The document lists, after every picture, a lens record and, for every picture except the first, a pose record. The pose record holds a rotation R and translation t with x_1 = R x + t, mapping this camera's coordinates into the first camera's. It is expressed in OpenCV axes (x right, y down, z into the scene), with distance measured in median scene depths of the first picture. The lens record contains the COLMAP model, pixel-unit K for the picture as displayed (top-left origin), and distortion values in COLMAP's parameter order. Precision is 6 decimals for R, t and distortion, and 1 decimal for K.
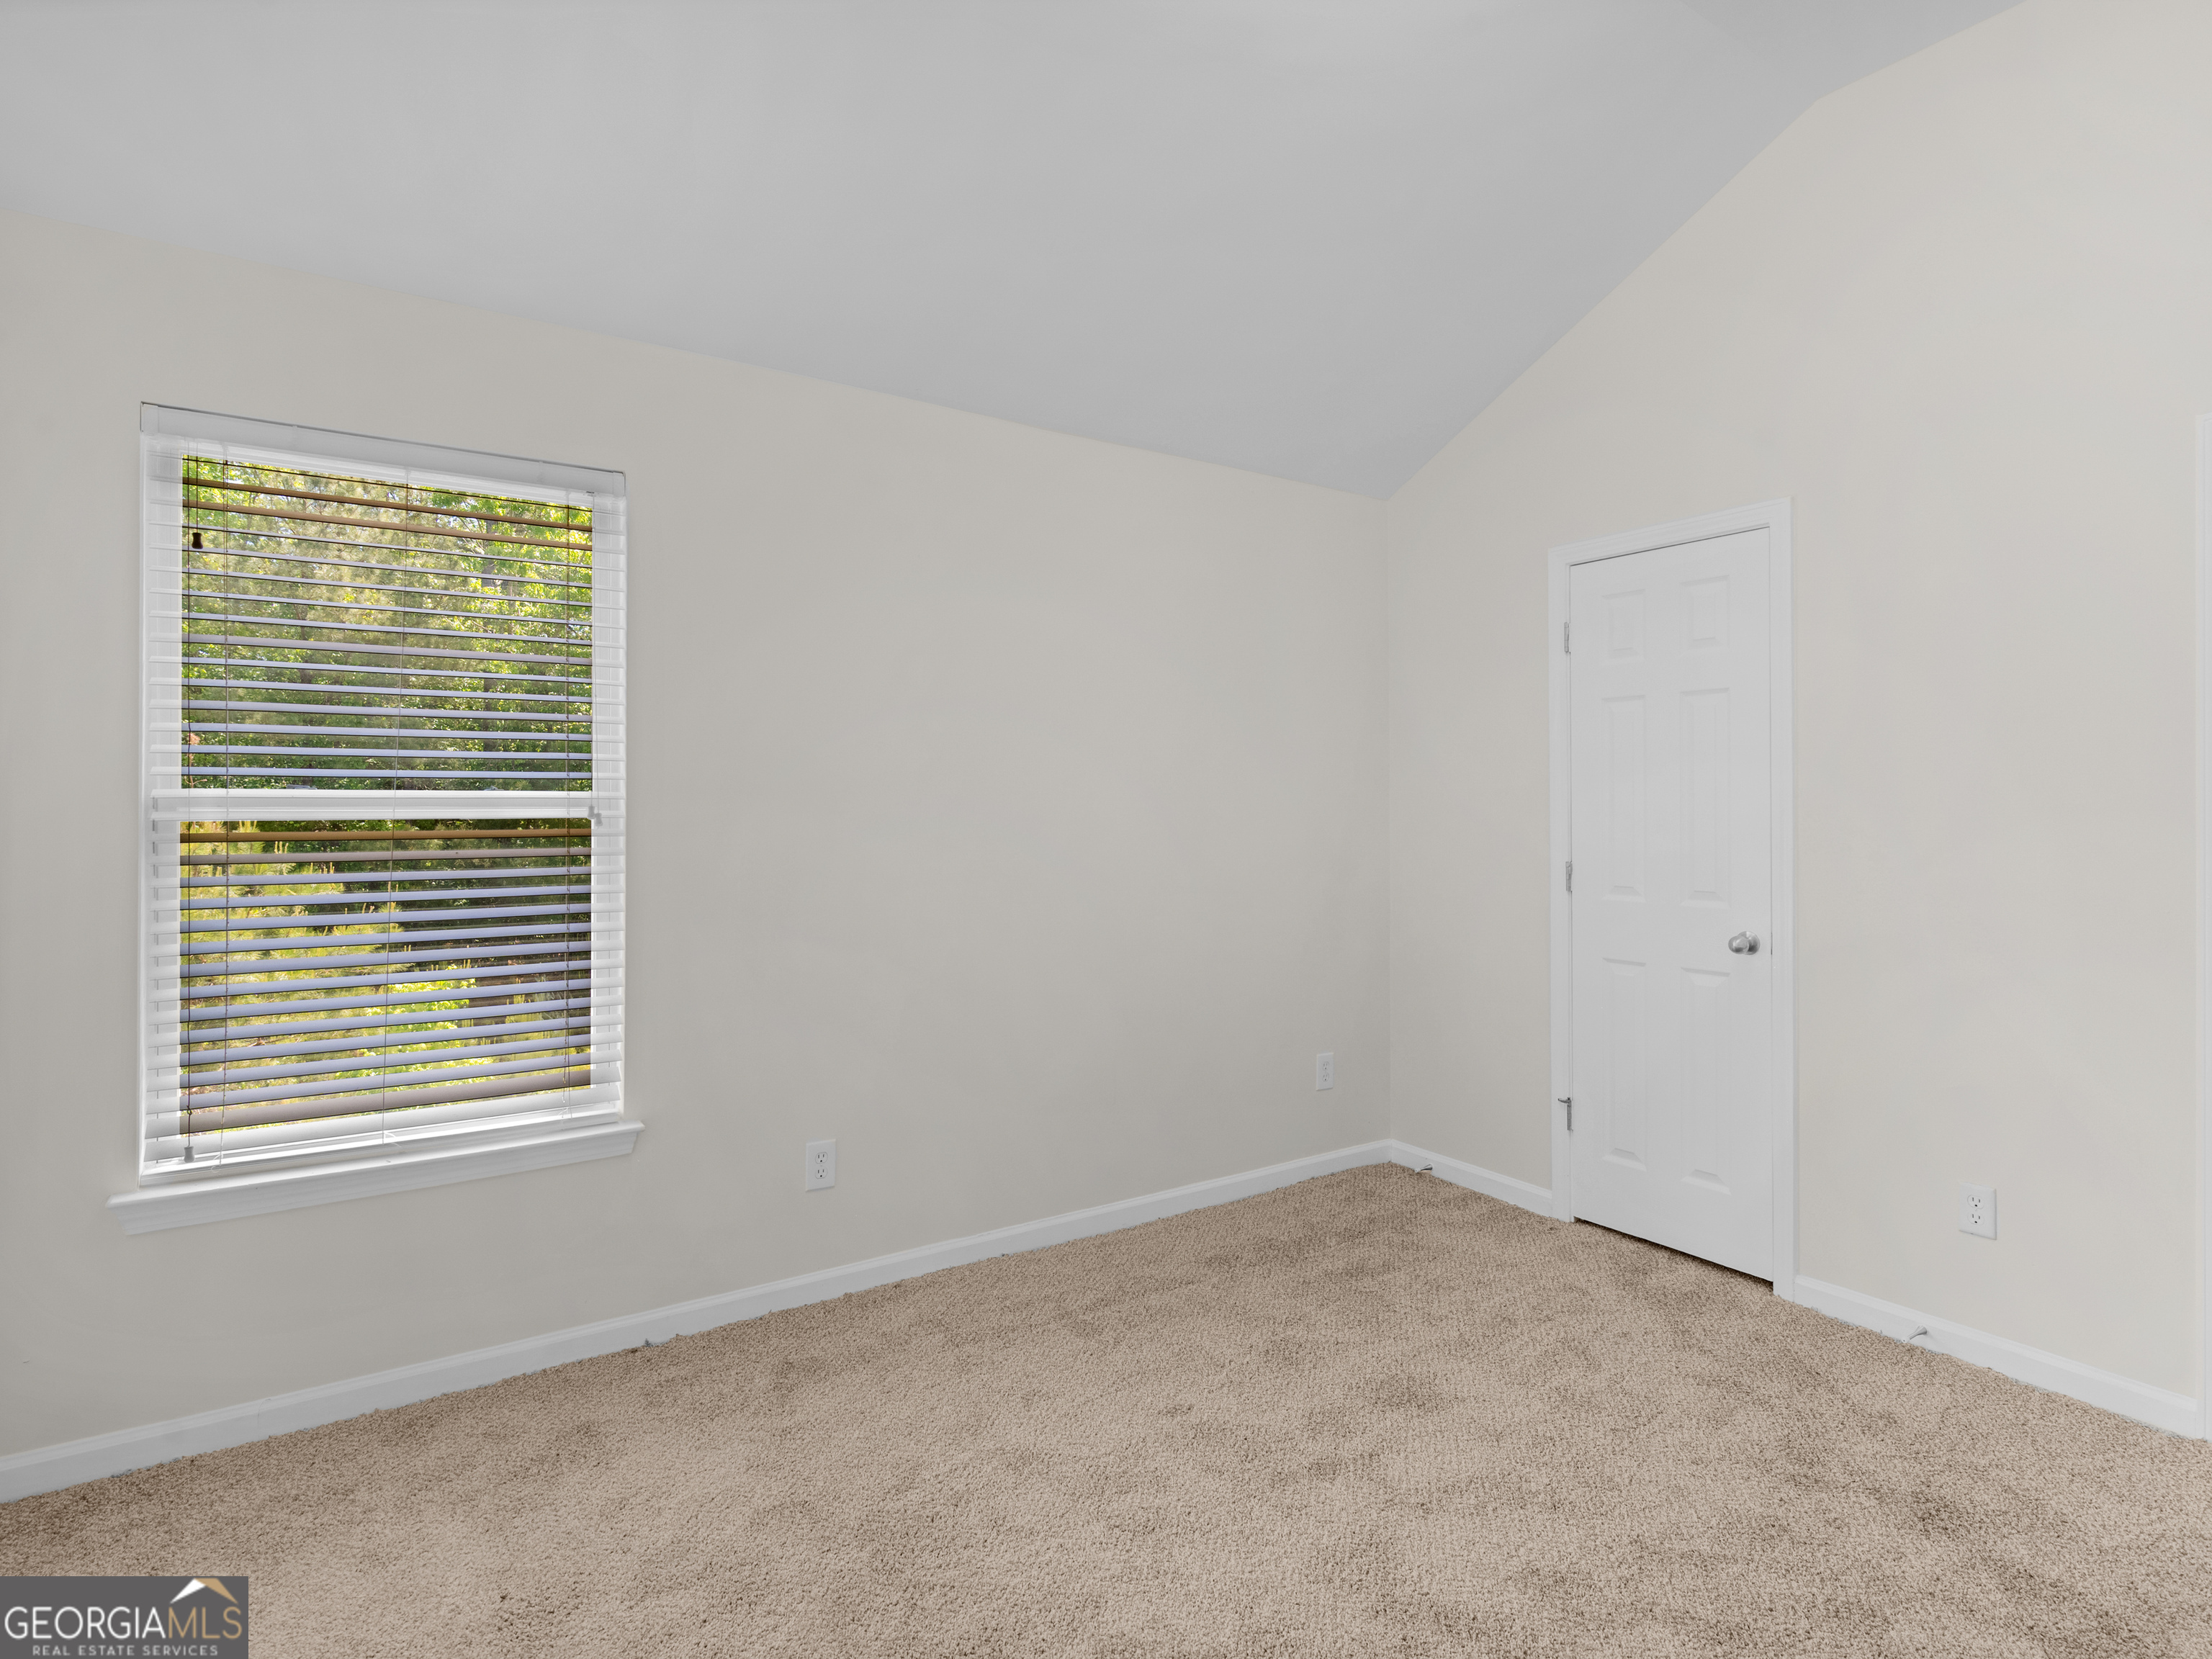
lens RADIAL K [[1129.9, 0, 1156.3], [0, 1129.9, 831.3], [0, 0, 1]] dist [0.002663, 0.000437]
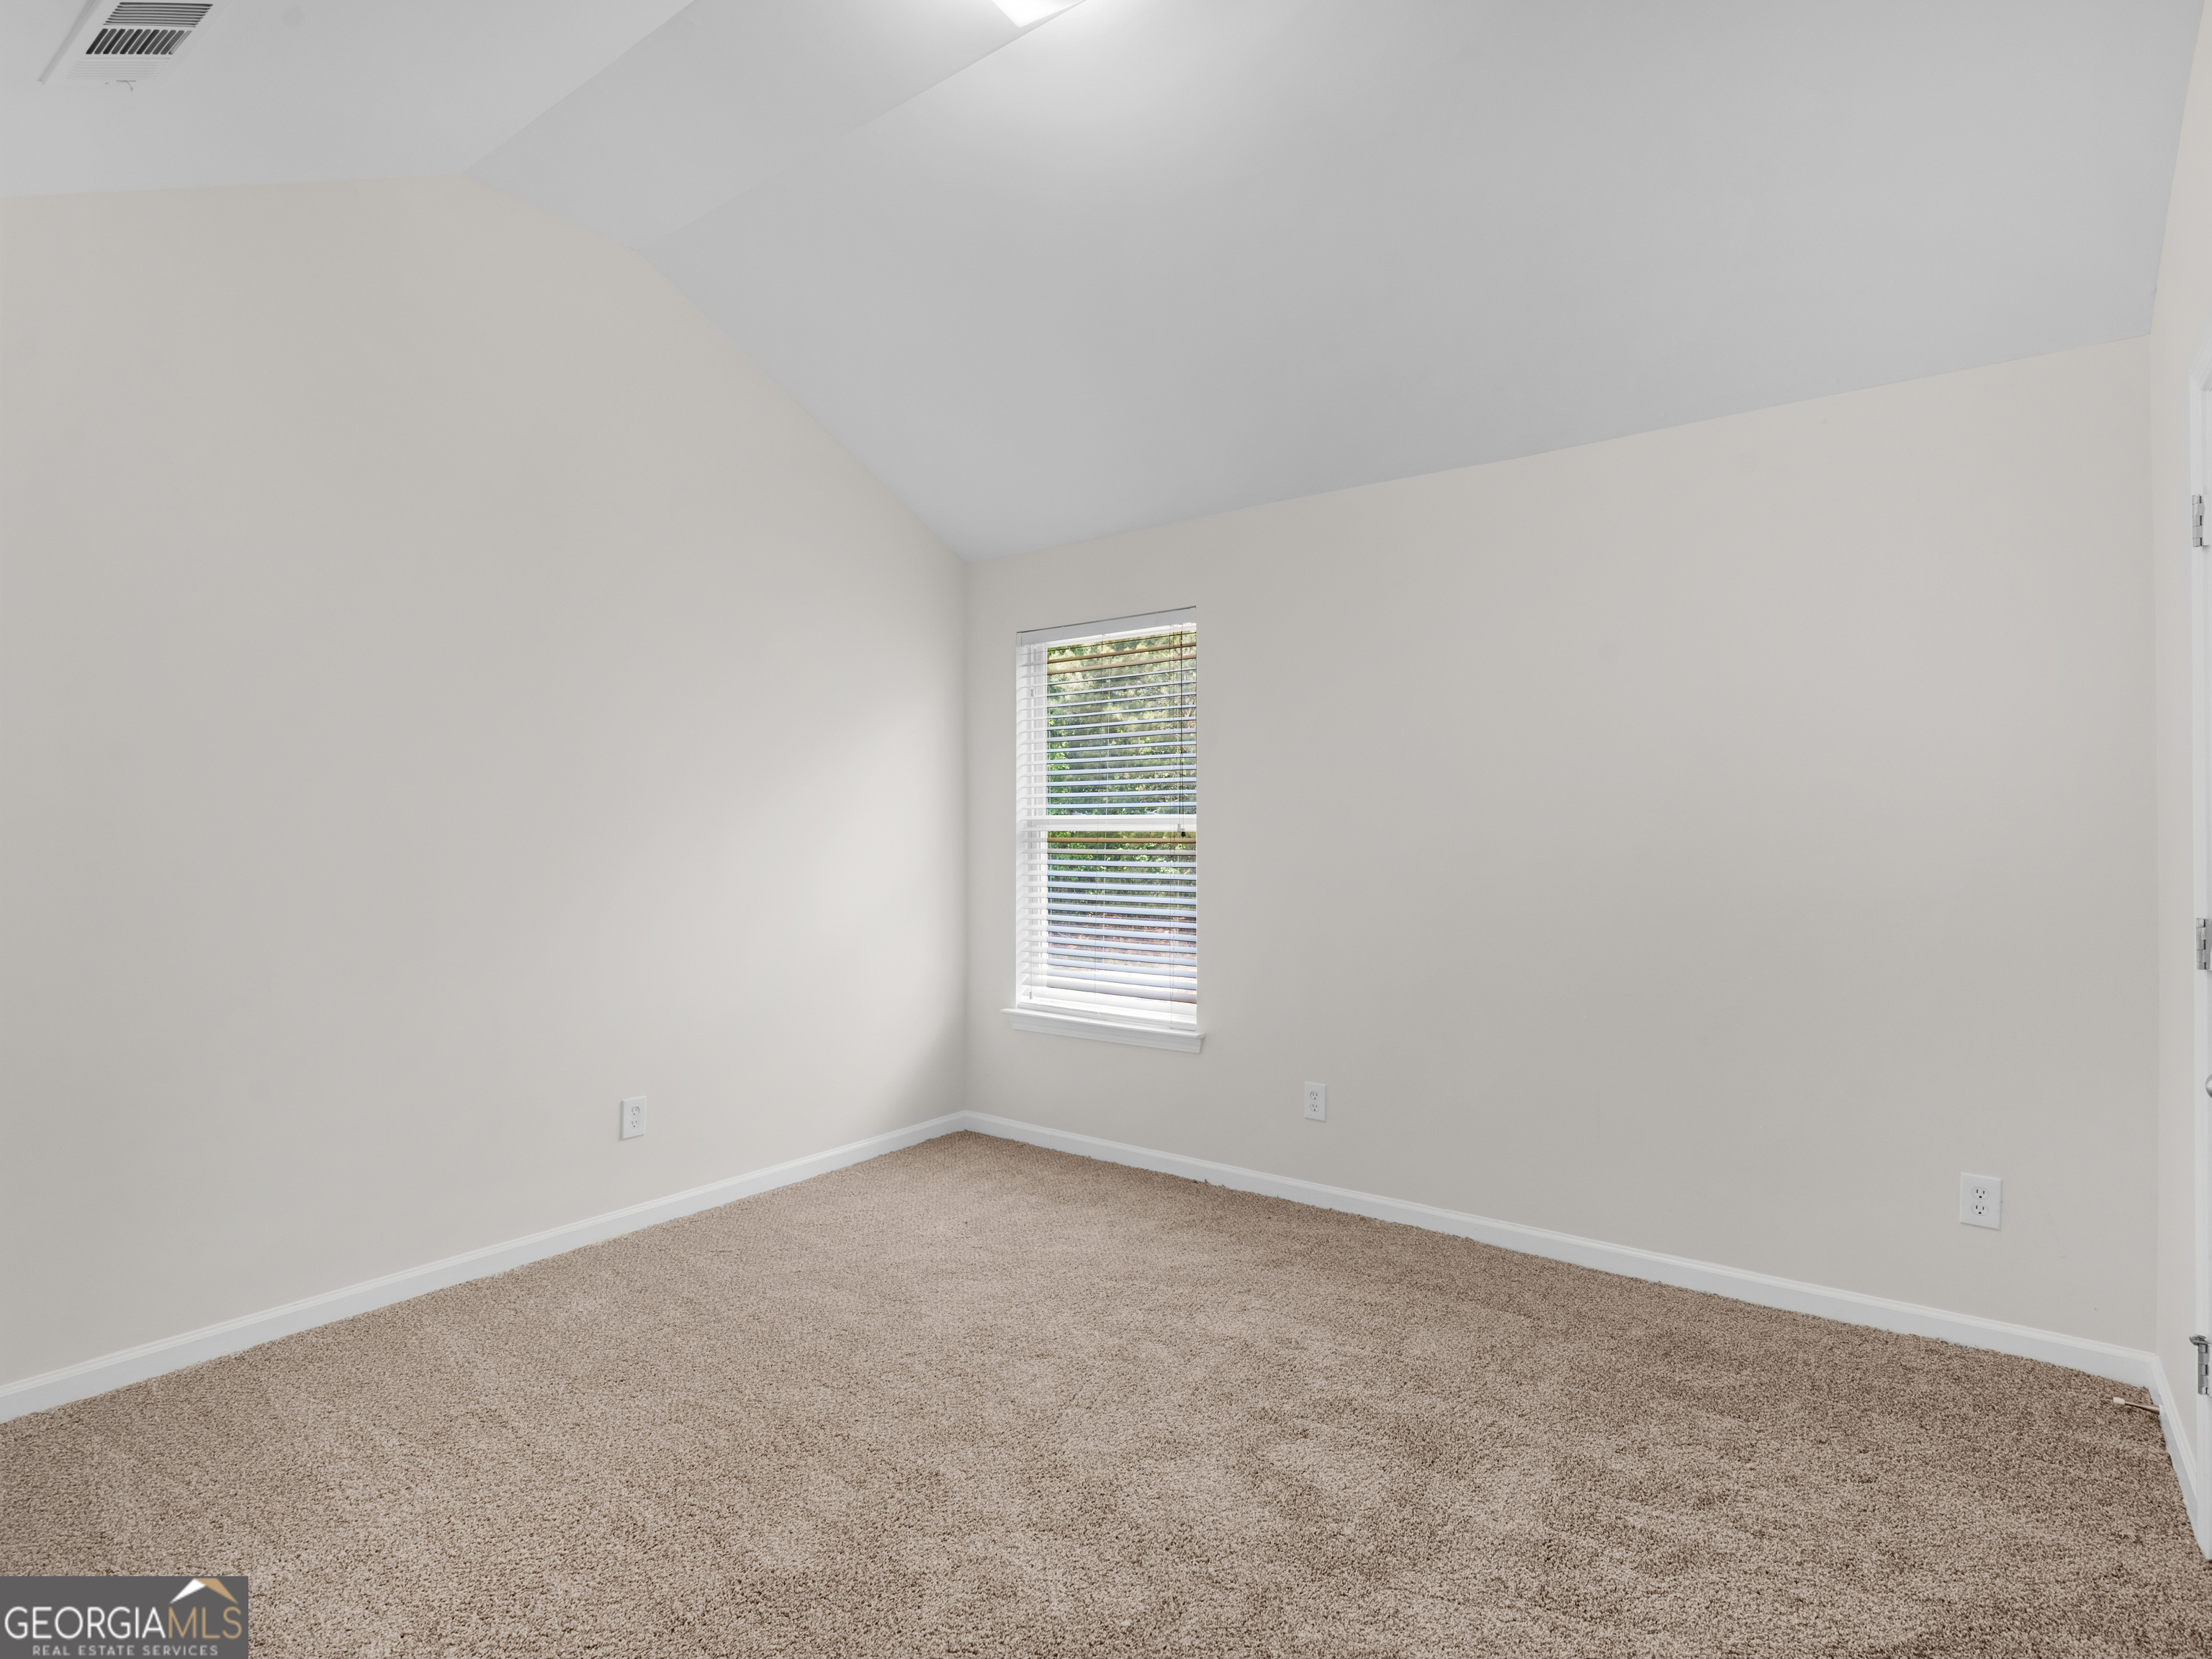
lens RADIAL K [[1129.9, 0, 1121.4], [0, 1129.9, 848.5], [0, 0, 1]] dist [0.002663, 0.000437]
pose [[0.332168, 0.017185, -0.943064, 0.918096], [-0.016690, 0.999785, 0.012340, -0.005237], [0.943073, 0.011641, 0.332383, 0.393322]]
